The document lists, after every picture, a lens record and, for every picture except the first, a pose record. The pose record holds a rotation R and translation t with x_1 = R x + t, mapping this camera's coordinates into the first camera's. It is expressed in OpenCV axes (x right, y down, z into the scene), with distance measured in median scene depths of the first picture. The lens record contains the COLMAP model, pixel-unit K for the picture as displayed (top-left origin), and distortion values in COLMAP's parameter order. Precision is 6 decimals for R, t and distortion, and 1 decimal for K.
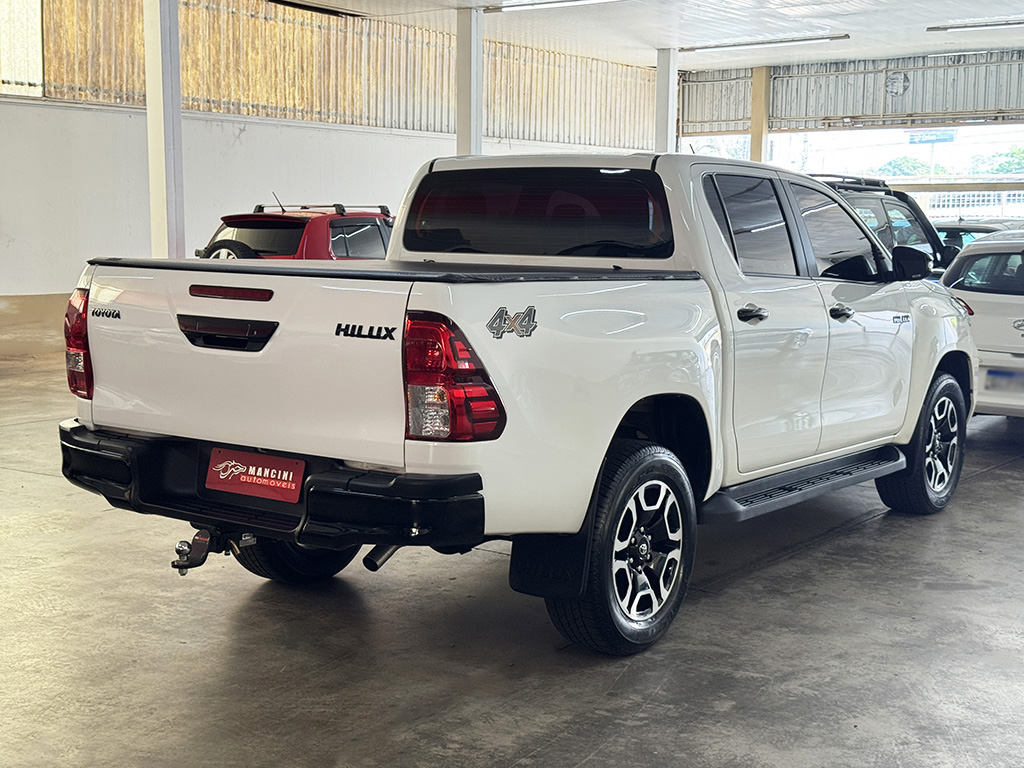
lens RADIAL K [[1432.4, 0, 512.0], [0, 1432.4, 384.0], [0, 0, 1]] dist [0.171498, -0.333440]
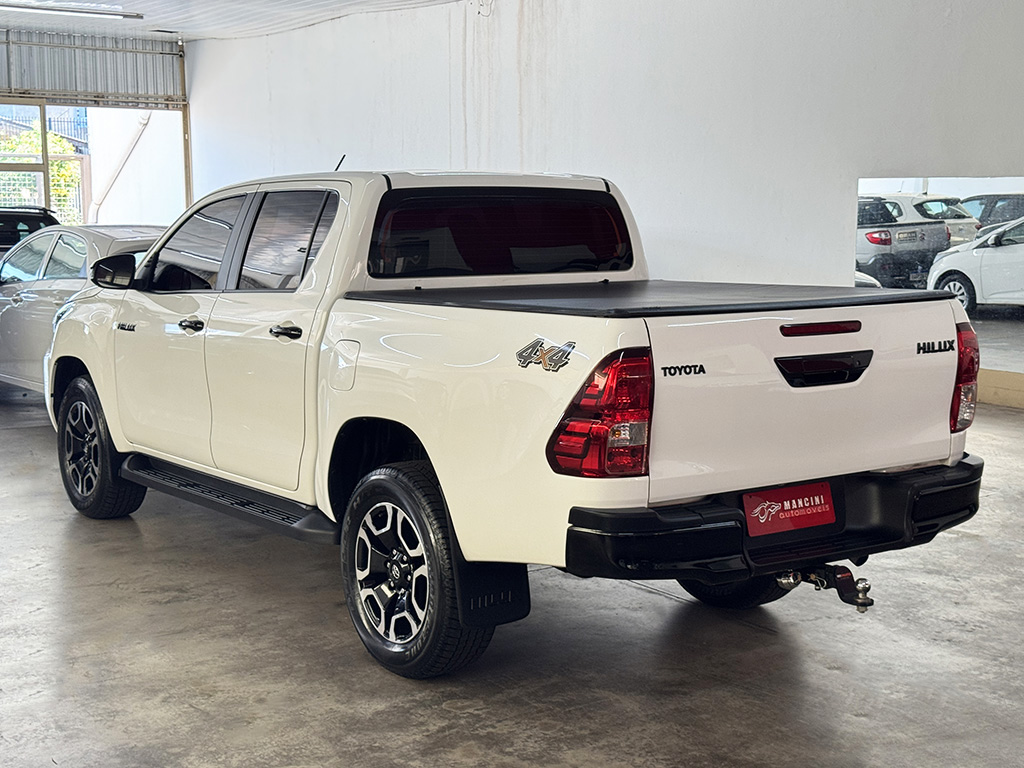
lens RADIAL K [[1432.4, 0, 512.0], [0, 1432.4, 384.0], [0, 0, 1]] dist [0.171498, -0.333440]
pose [[0.329953, -0.131166, 0.934840, -1.097262], [0.109359, 0.988943, 0.100159, -0.135323], [-0.937641, 0.069186, 0.340649, 0.784447]]
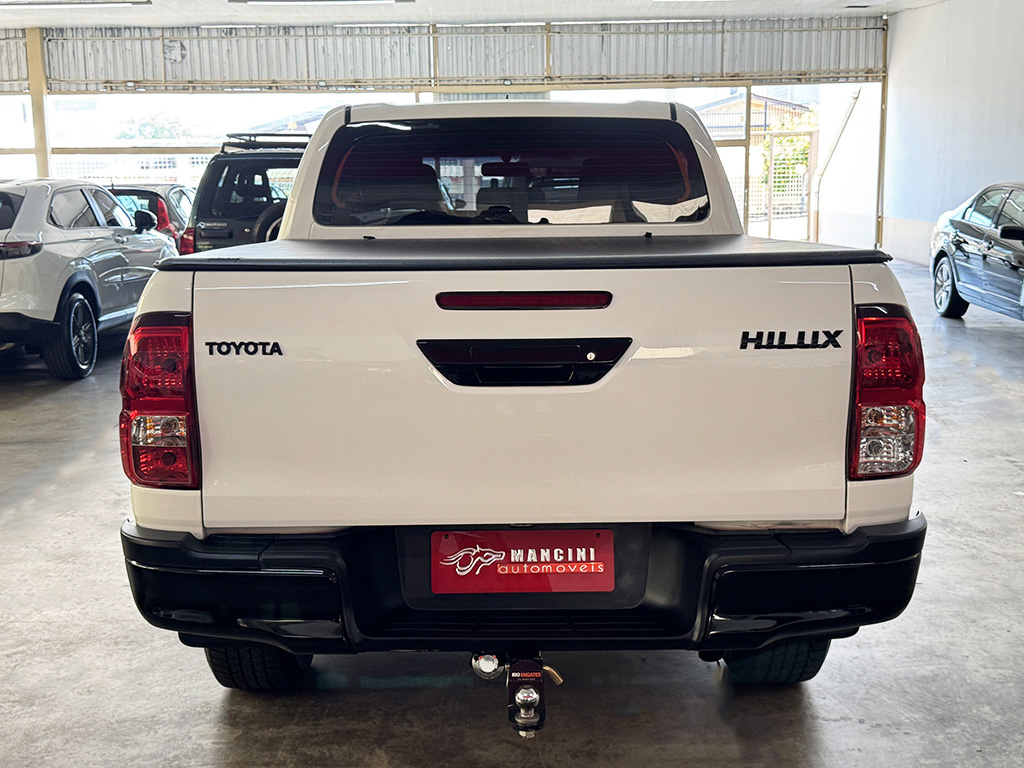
lens RADIAL K [[1242.6, 0, 512.0], [0, 1242.6, 384.0], [0, 0, 1]] dist [0.209027, -0.508541]
pose [[0.809965, -0.115932, 0.574906, -0.484970], [0.088579, 0.993205, 0.075489, -0.062492], [-0.579751, -0.010219, 0.814730, 0.487668]]
